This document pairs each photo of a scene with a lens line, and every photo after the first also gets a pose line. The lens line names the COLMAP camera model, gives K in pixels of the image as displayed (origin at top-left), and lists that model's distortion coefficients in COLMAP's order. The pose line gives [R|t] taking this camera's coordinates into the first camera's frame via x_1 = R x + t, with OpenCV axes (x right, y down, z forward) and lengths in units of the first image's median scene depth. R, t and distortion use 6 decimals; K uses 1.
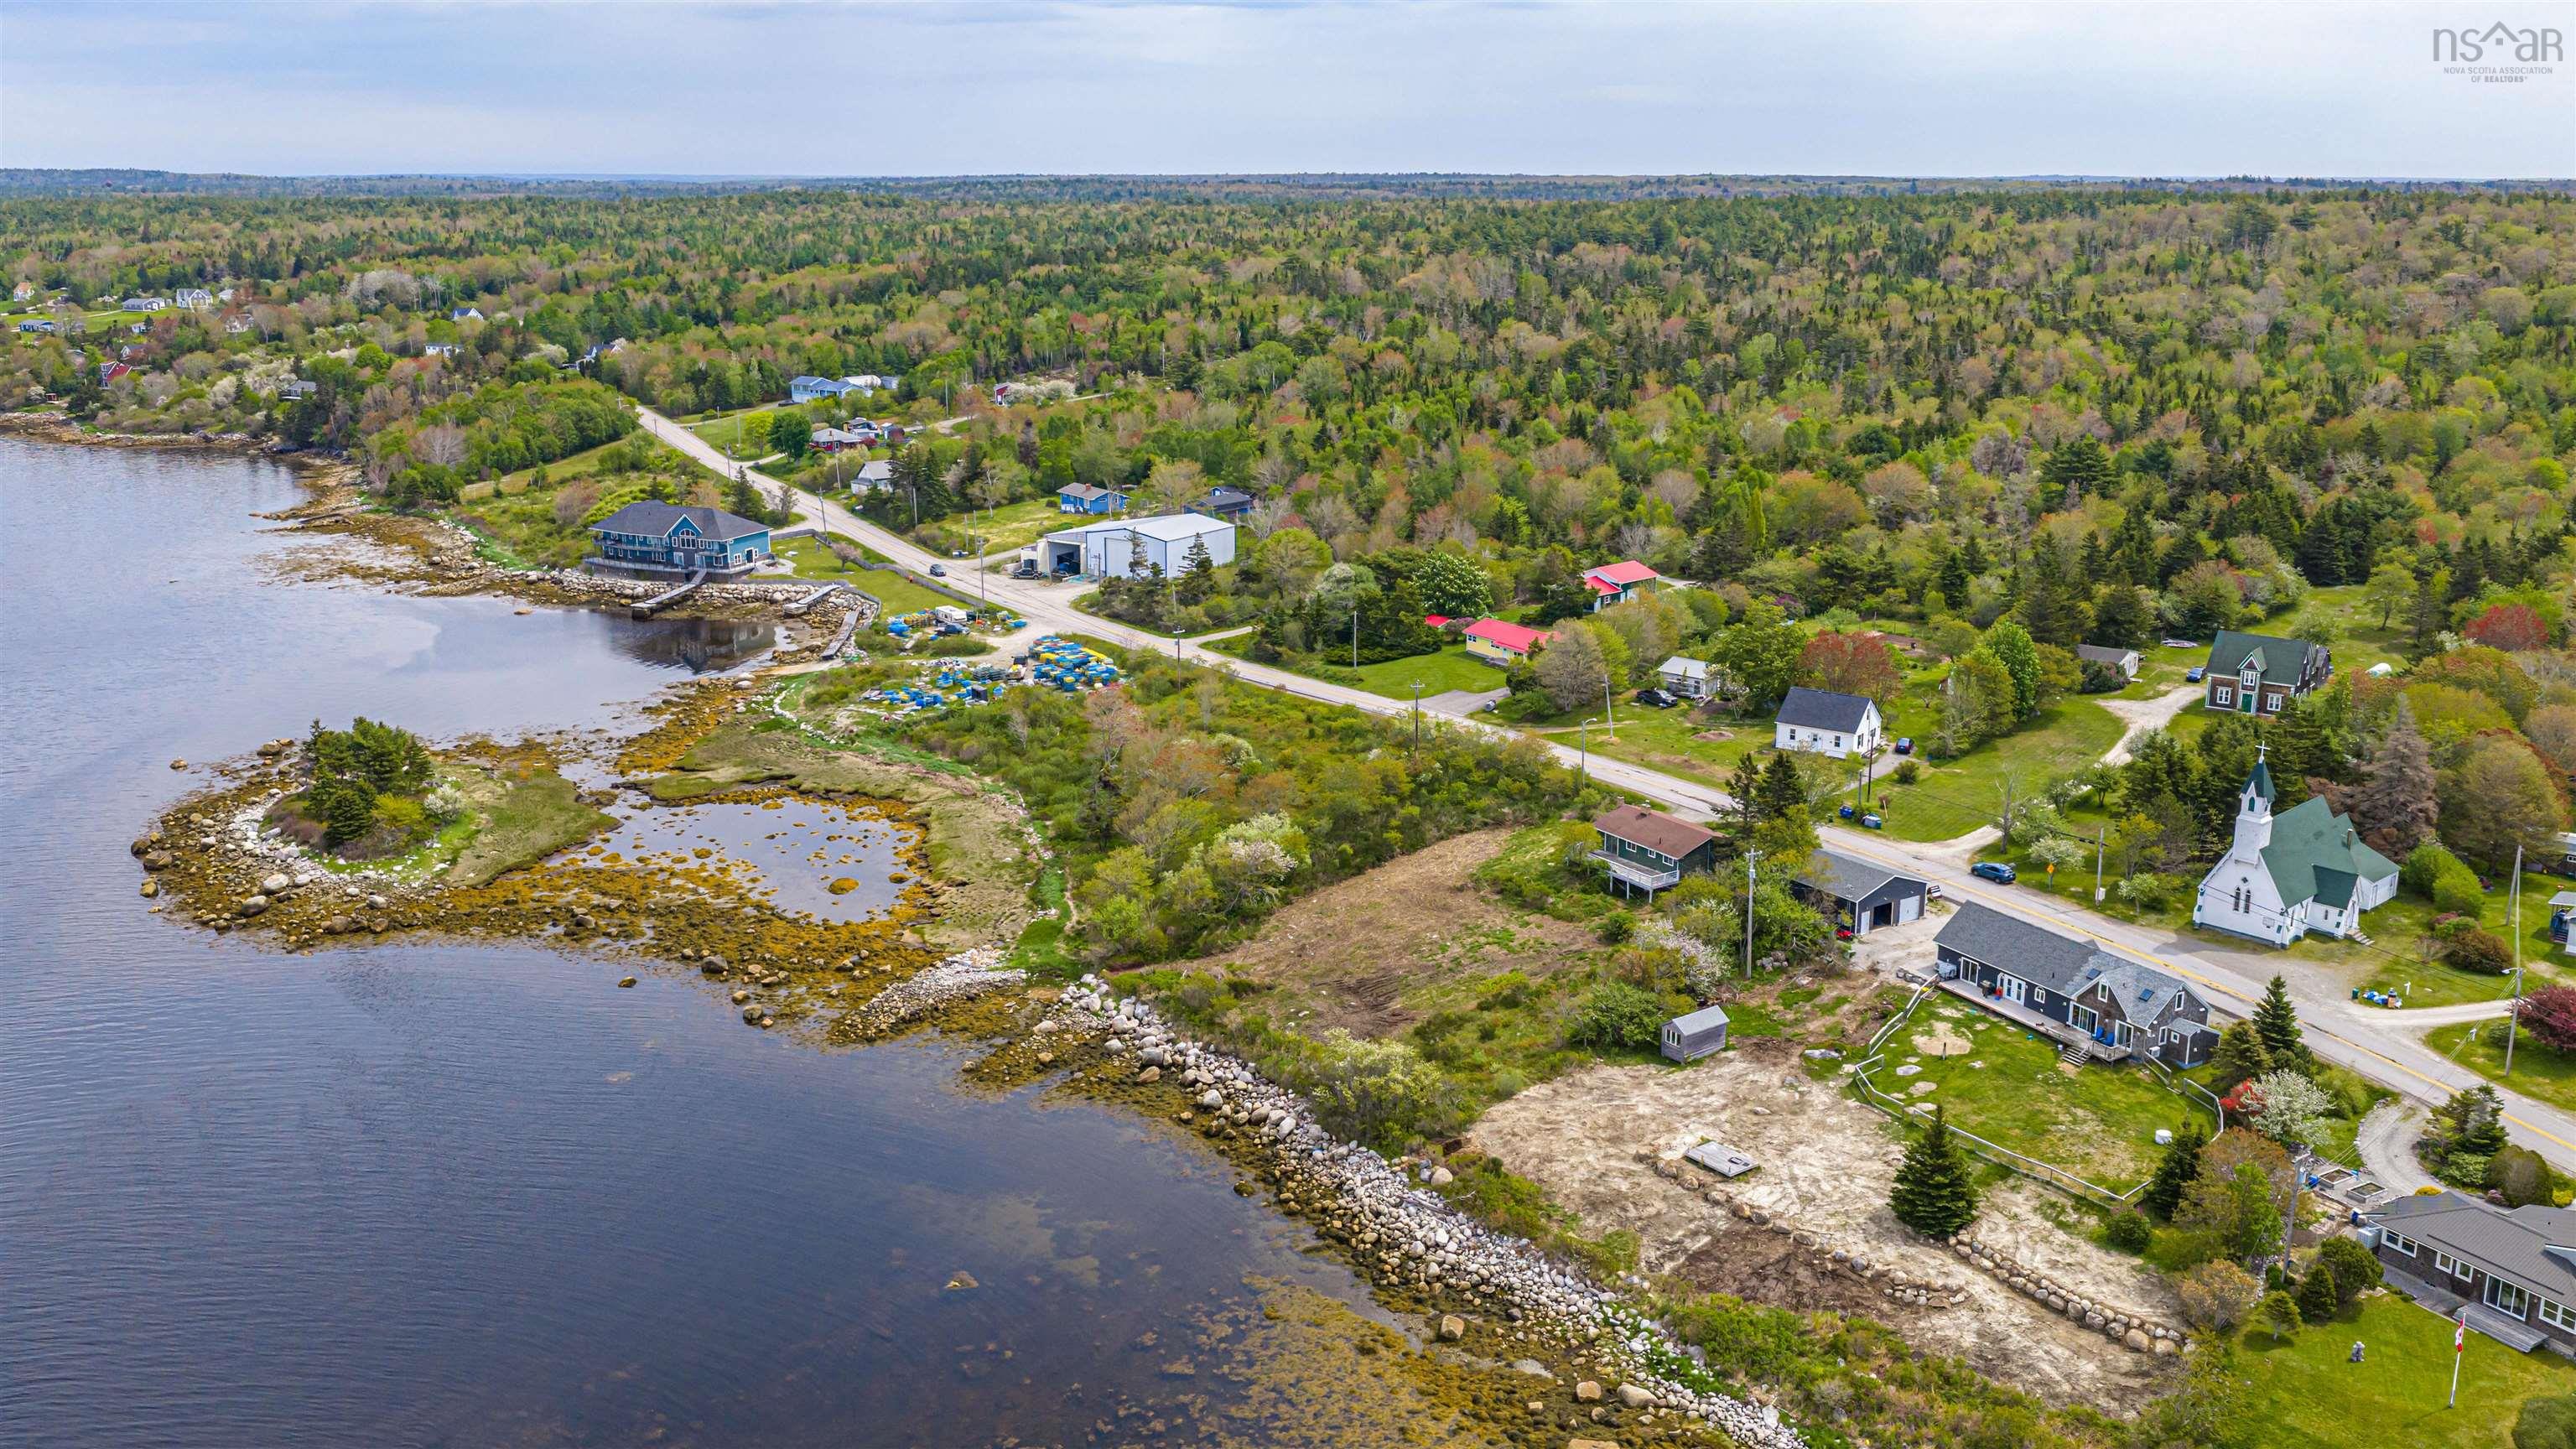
lens RADIAL K [[2146.9, 0, 1277.2], [0, 2146.9, 731.5], [0, 0, 1]] dist [0.025993, -0.038788]
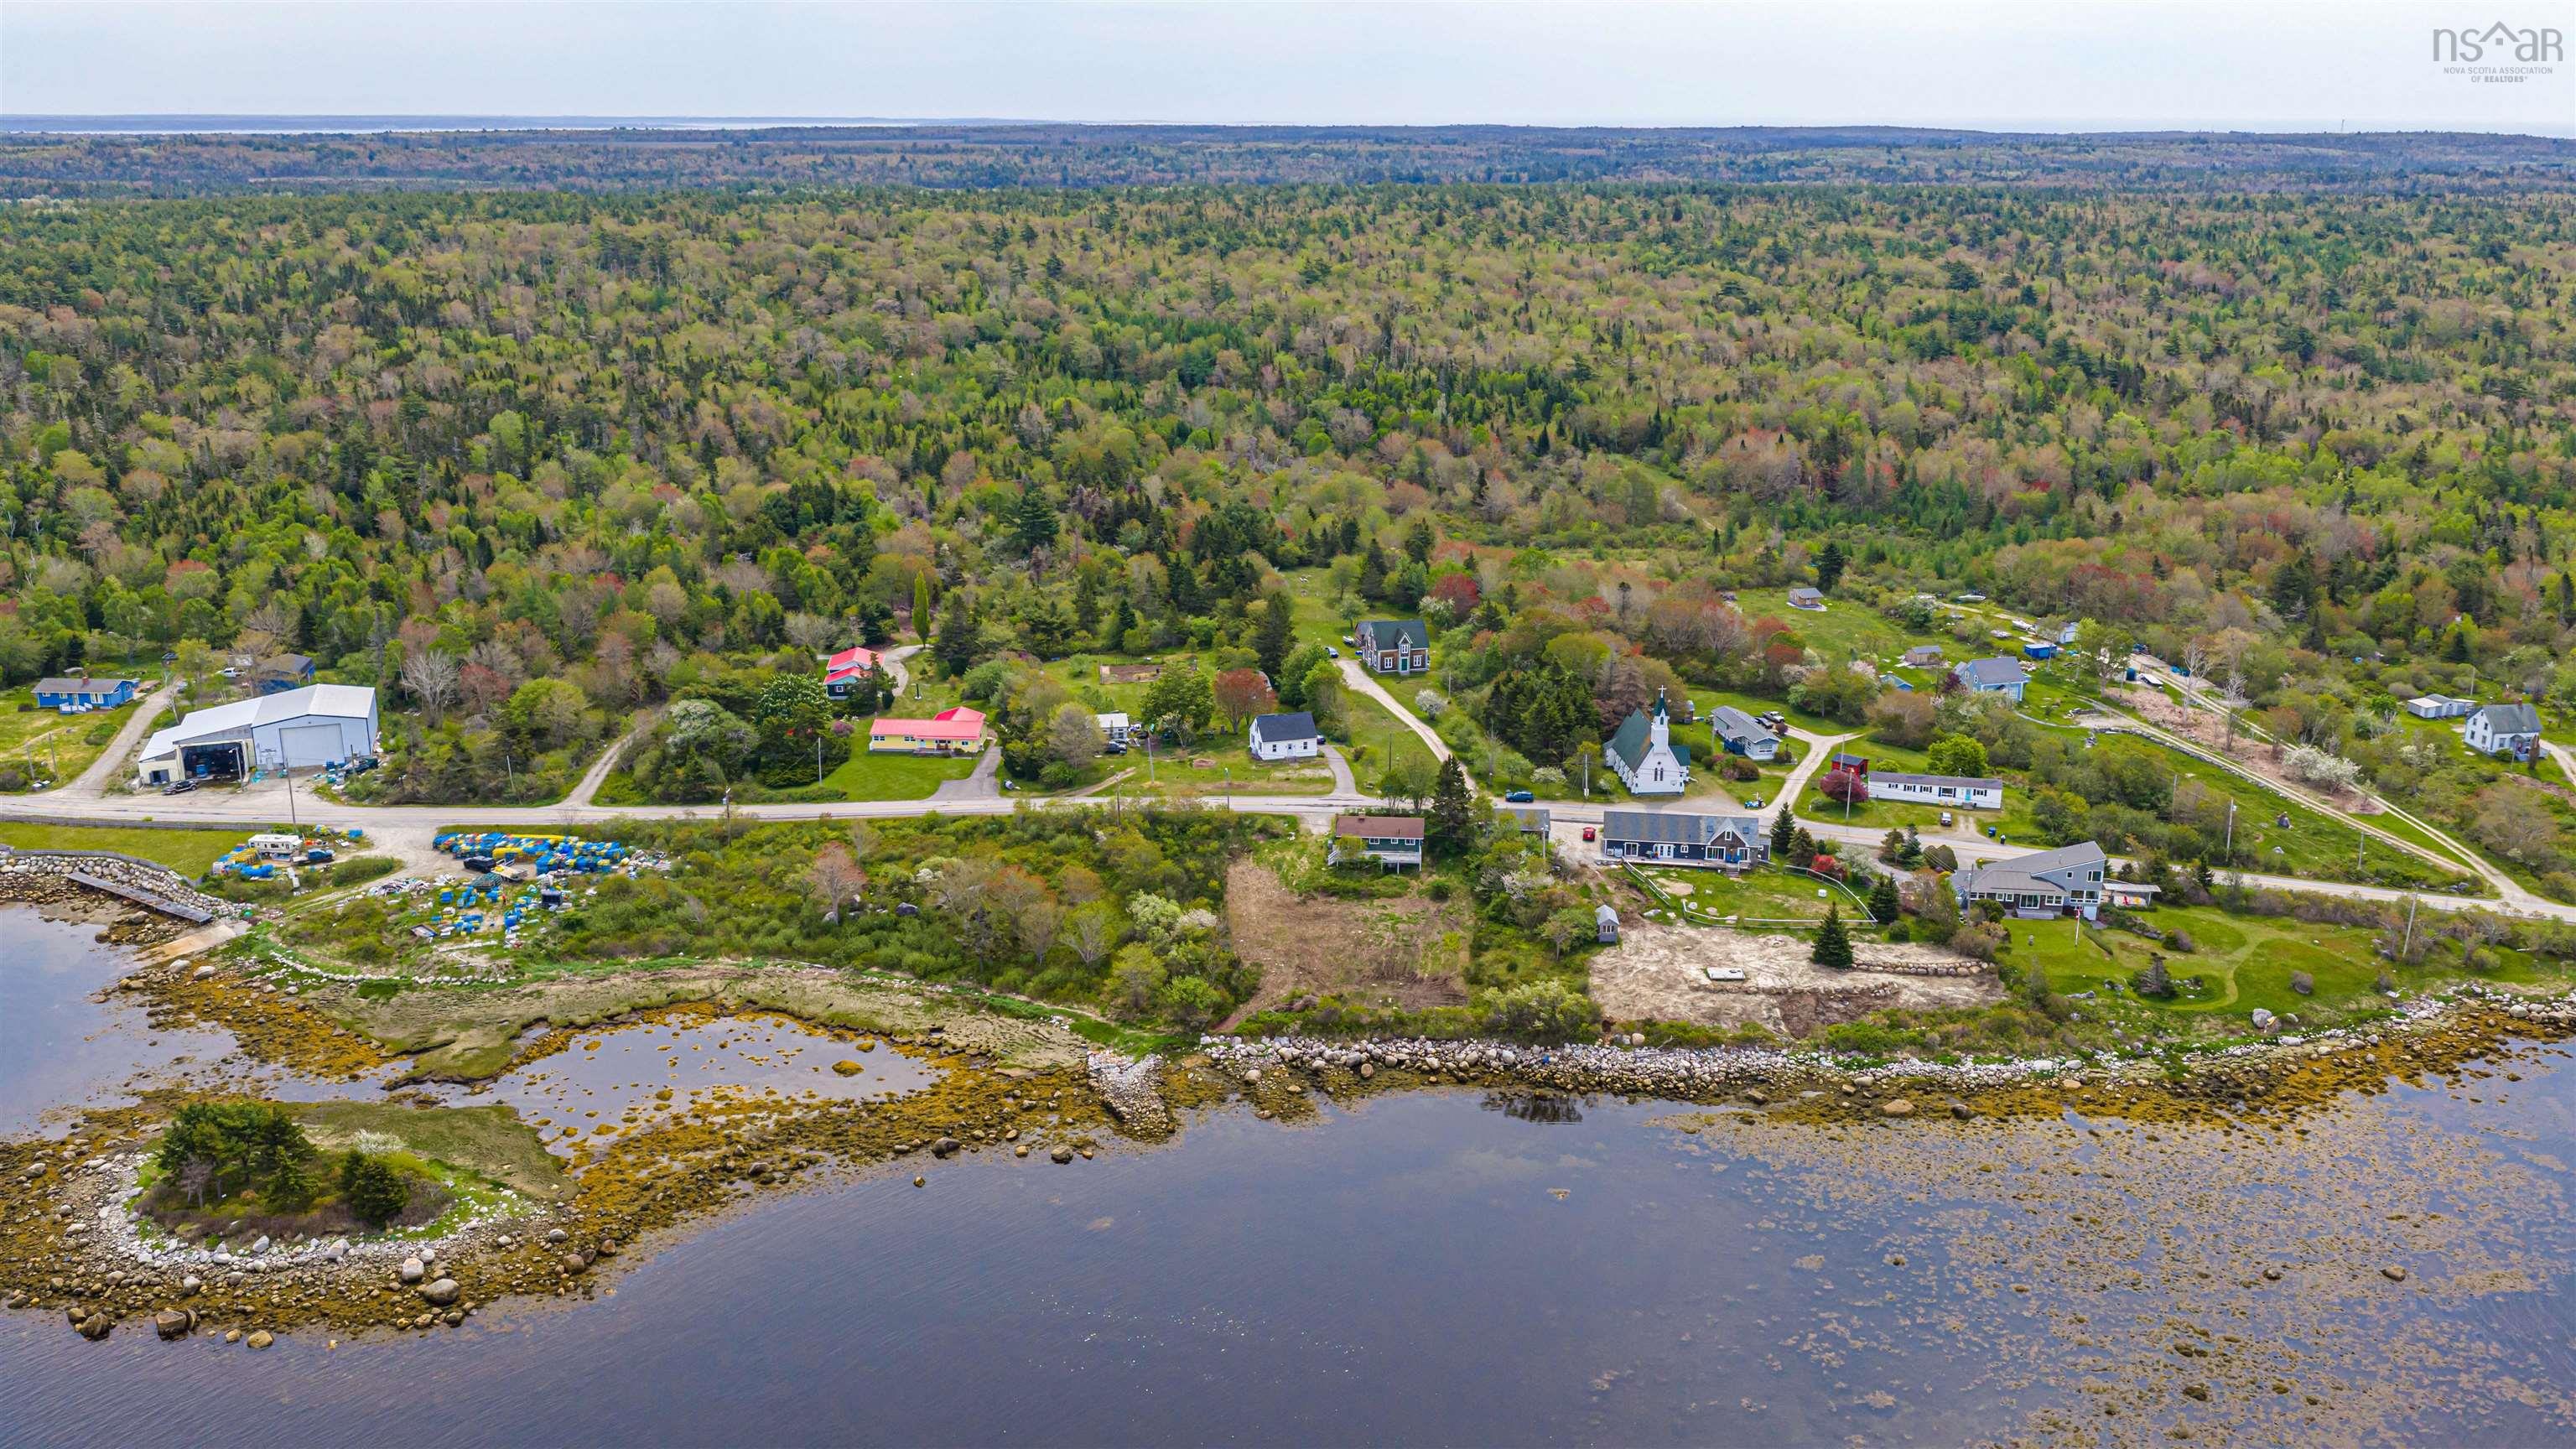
lens RADIAL K [[2146.9, 0, 1274.0], [0, 2146.9, 716.0], [0, 0, 1]] dist [0.025993, -0.038788]
pose [[0.601257, -0.217082, 0.769003, -1.208483], [0.200139, 0.972626, 0.118081, -0.265789], [-0.773585, 0.082911, 0.628245, 0.131010]]
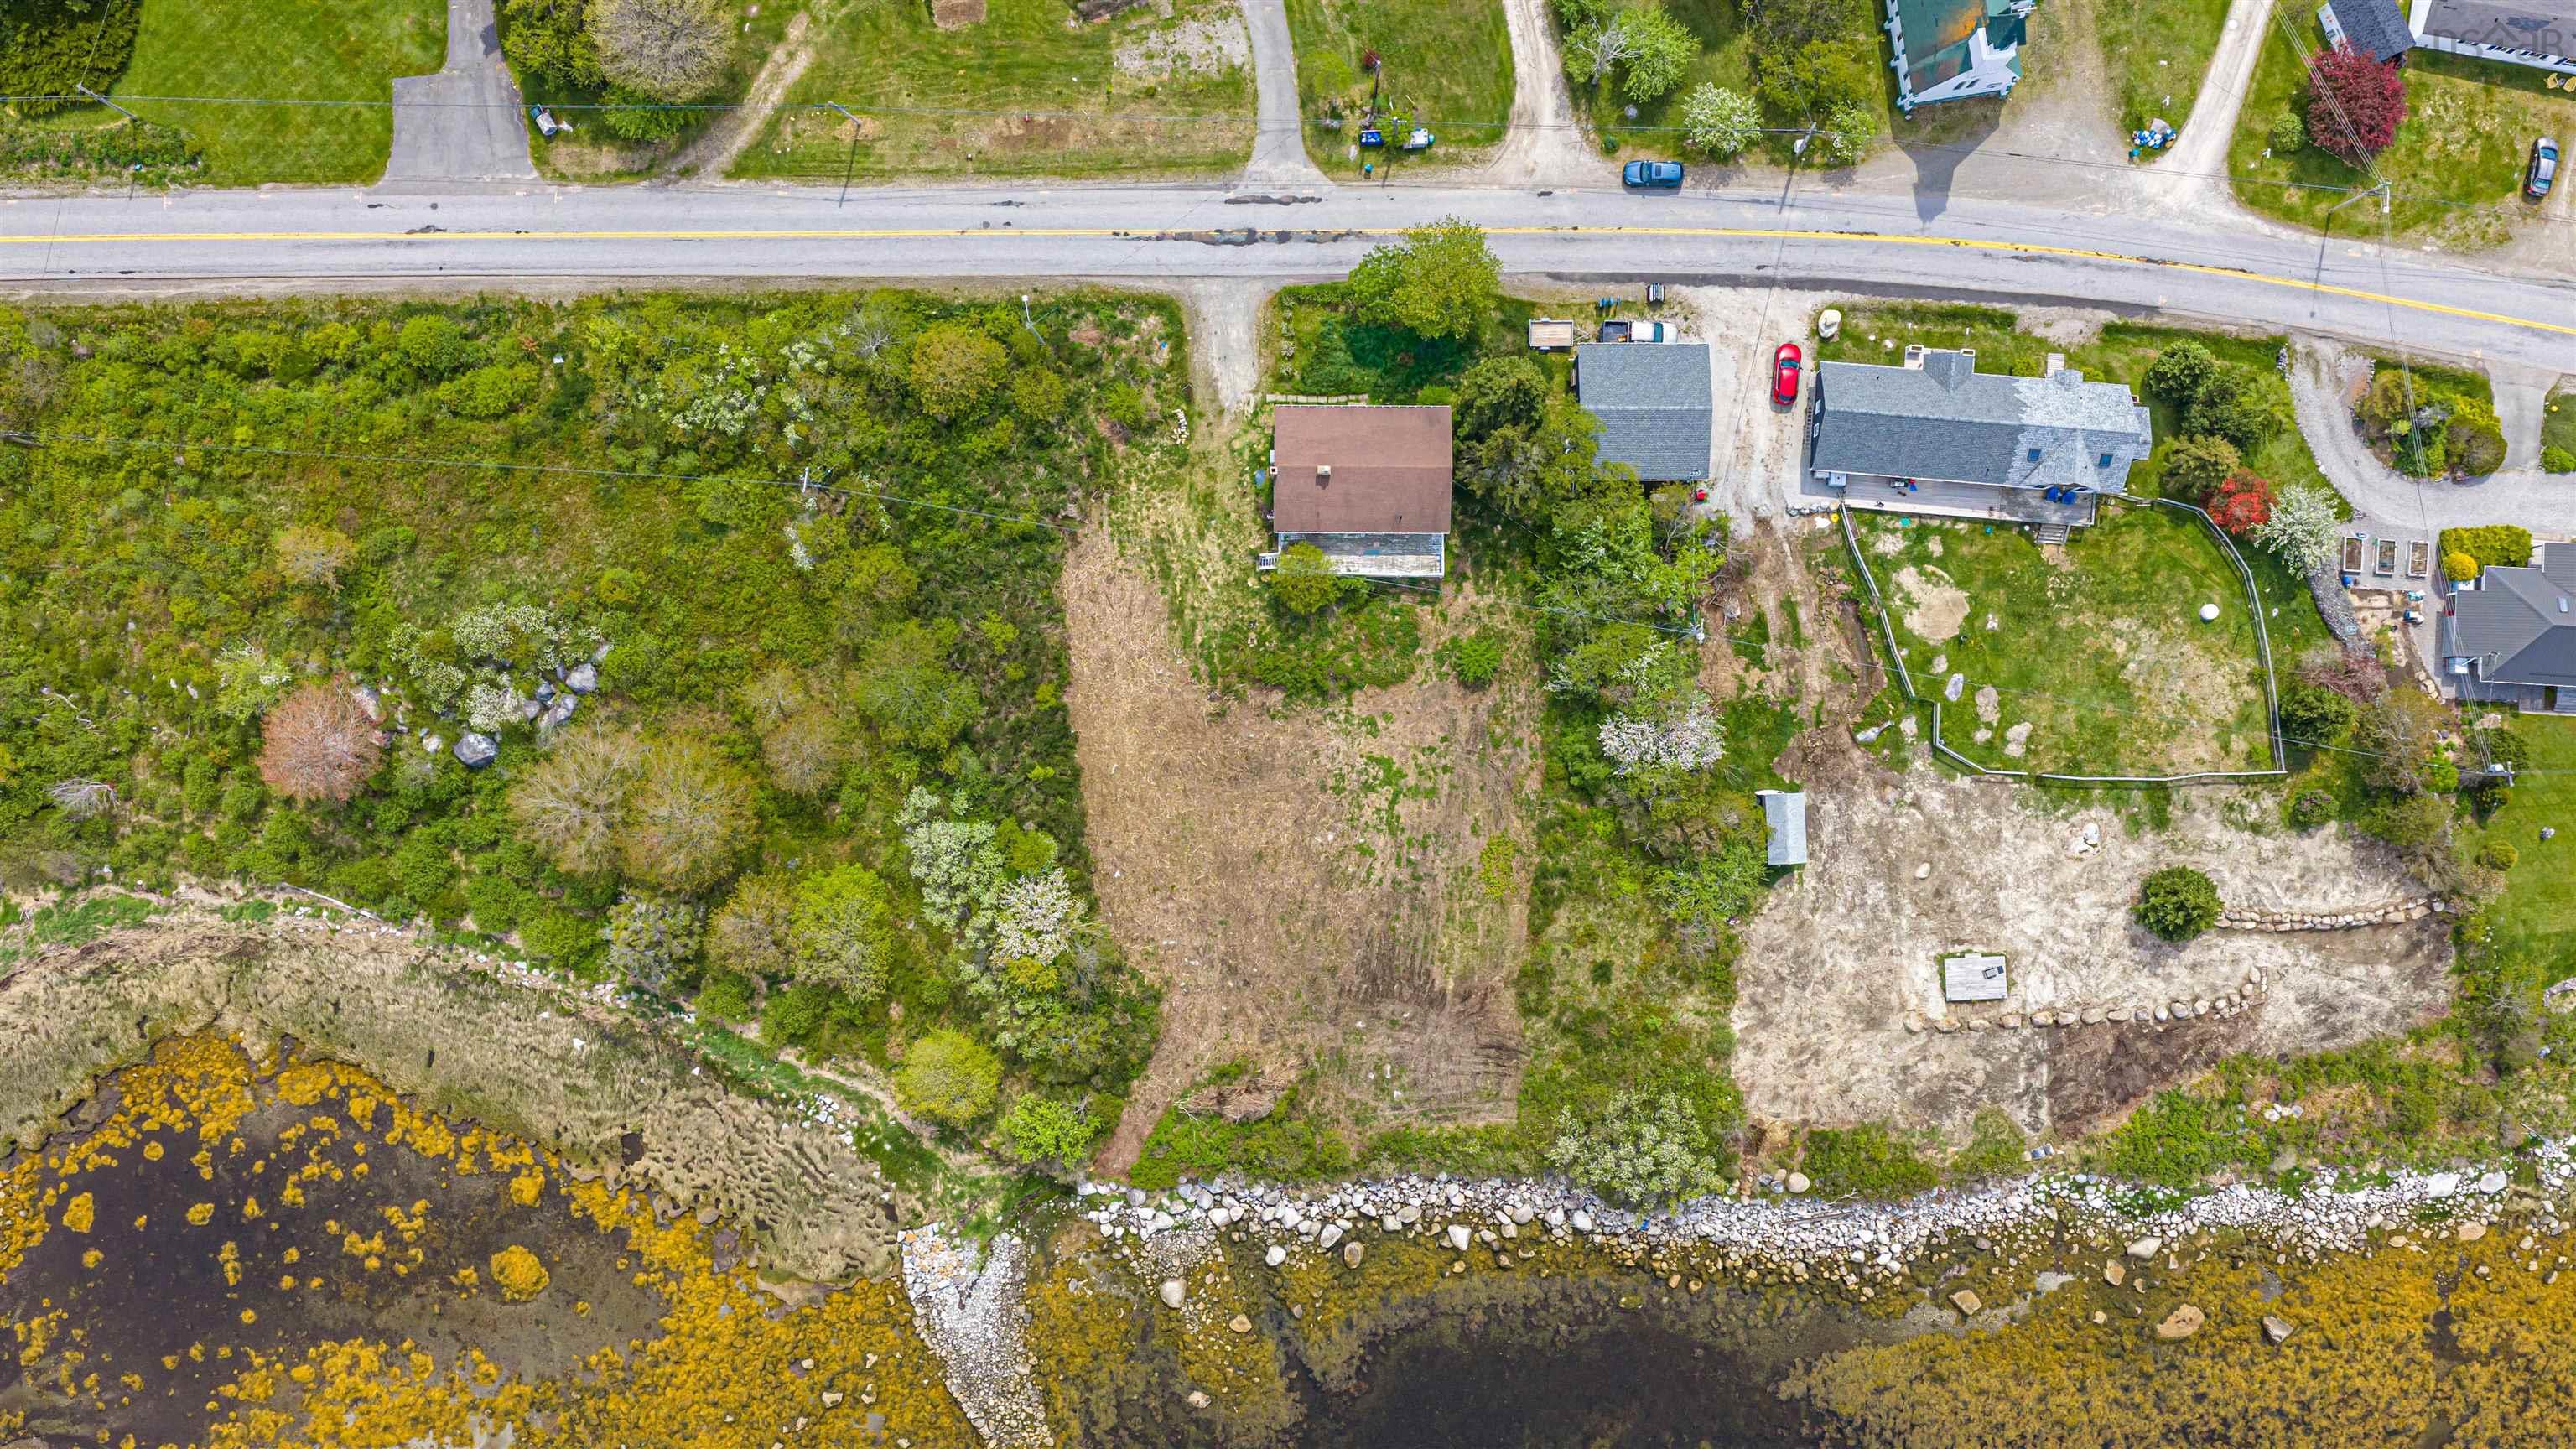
lens RADIAL K [[2146.9, 0, 1299.0], [0, 2146.9, 714.6], [0, 0, 1]] dist [0.025993, -0.038788]
pose [[0.547225, -0.836512, 0.028169, 0.094947], [0.217039, 0.174325, 0.960471, -0.783551], [-0.808356, -0.519480, 0.276951, 0.930221]]
